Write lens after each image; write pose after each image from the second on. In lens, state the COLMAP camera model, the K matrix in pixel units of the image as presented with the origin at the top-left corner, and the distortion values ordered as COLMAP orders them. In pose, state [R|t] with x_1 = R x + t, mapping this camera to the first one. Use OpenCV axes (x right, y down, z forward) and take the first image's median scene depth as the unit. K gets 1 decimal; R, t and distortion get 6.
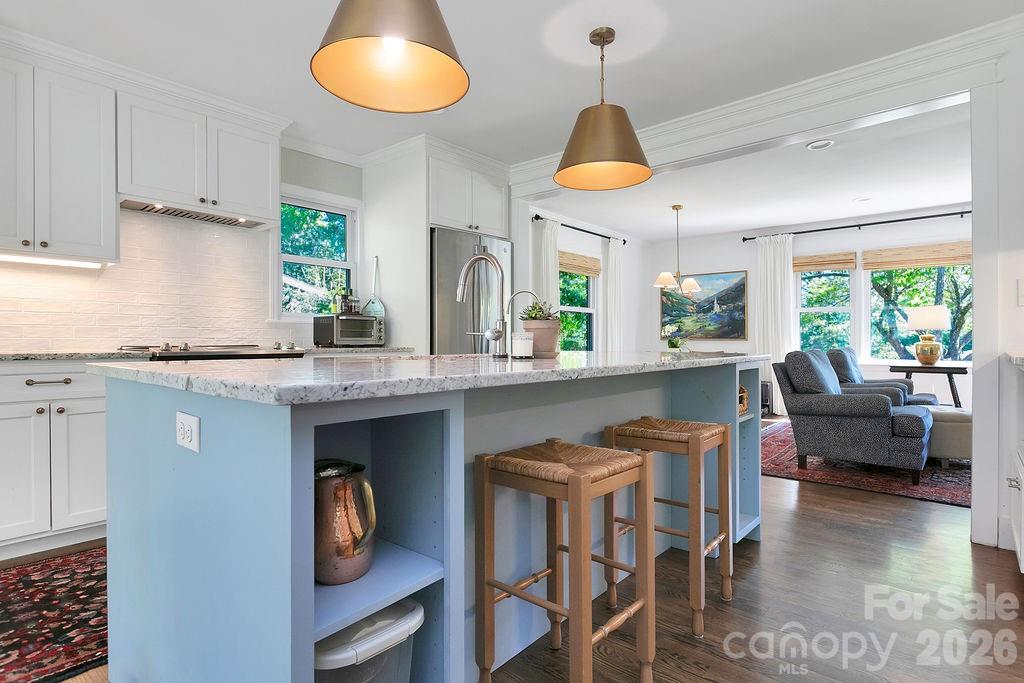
lens RADIAL K [[529.6, 0, 515.4], [0, 529.6, 345.4], [0, 0, 1]] dist [0.001187, 0.000950]
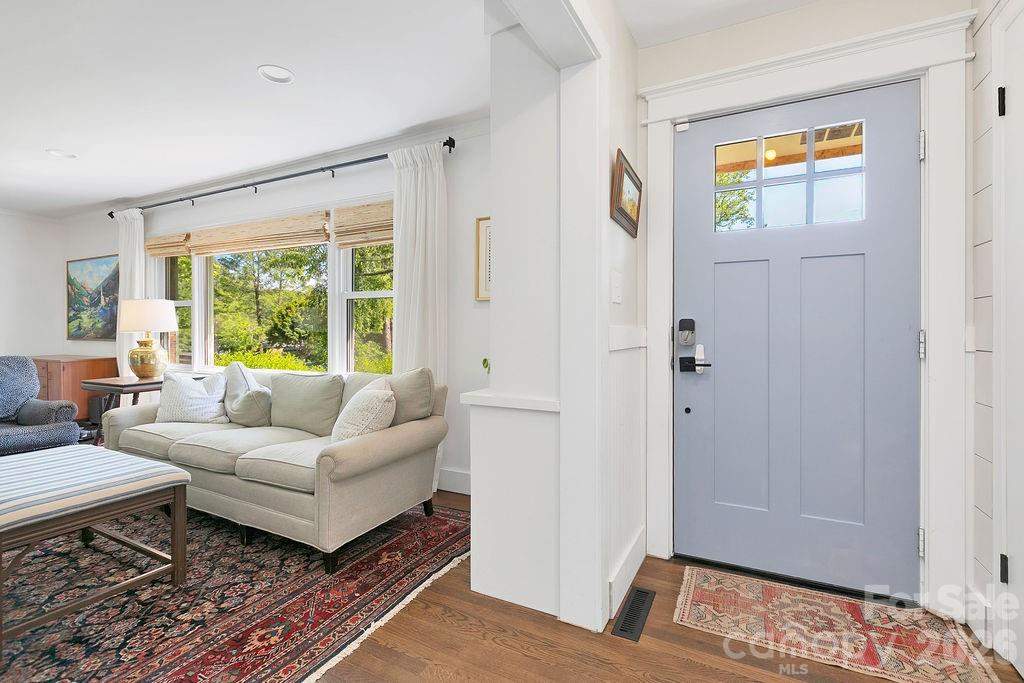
lens RADIAL K [[466.2, 0, 526.0], [0, 466.2, 336.7], [0, 0, 1]] dist [-0.001712, -0.001079]
pose [[0.967683, -0.001048, 0.252169, 1.125937], [0.000818, 0.999999, 0.001015, -0.023152], [-0.252170, -0.000776, 0.967683, 0.229845]]
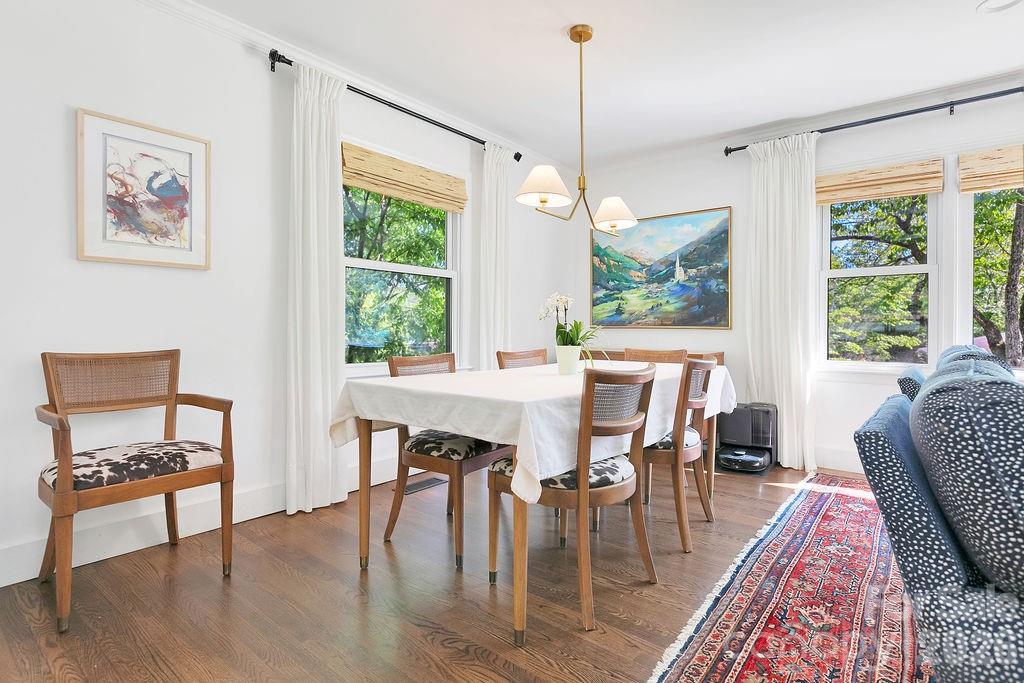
lens RADIAL K [[513.3, 0, 514.0], [0, 513.3, 332.0], [0, 0, 1]] dist [-0.001486, -0.000516]
pose [[0.999830, 0.004934, 0.017752, 0.259028], [-0.004890, 0.999985, -0.002510, -0.005891], [-0.017764, 0.002423, 0.999839, 0.604740]]
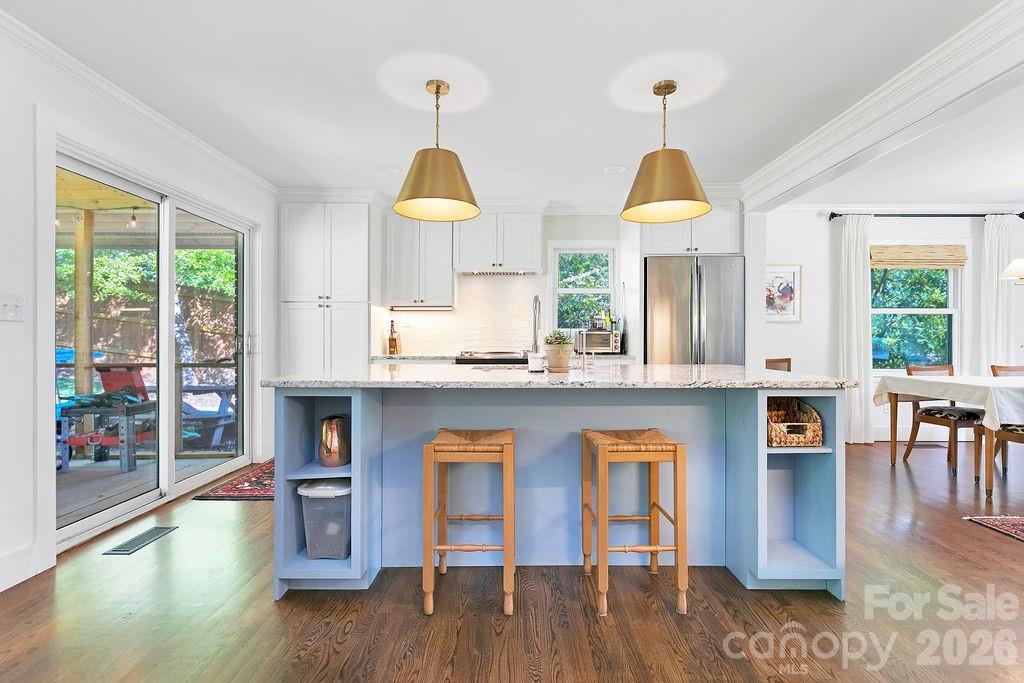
lens RADIAL K [[473.2, 0, 515.3], [0, 473.2, 339.8], [0, 0, 1]] dist [0.001214, 0.000171]
pose [[0.648865, 0.003048, -0.760898, 0.335415], [-0.007627, 0.999968, -0.002498, -0.020423], [0.760865, 0.007424, 0.648867, 0.051475]]
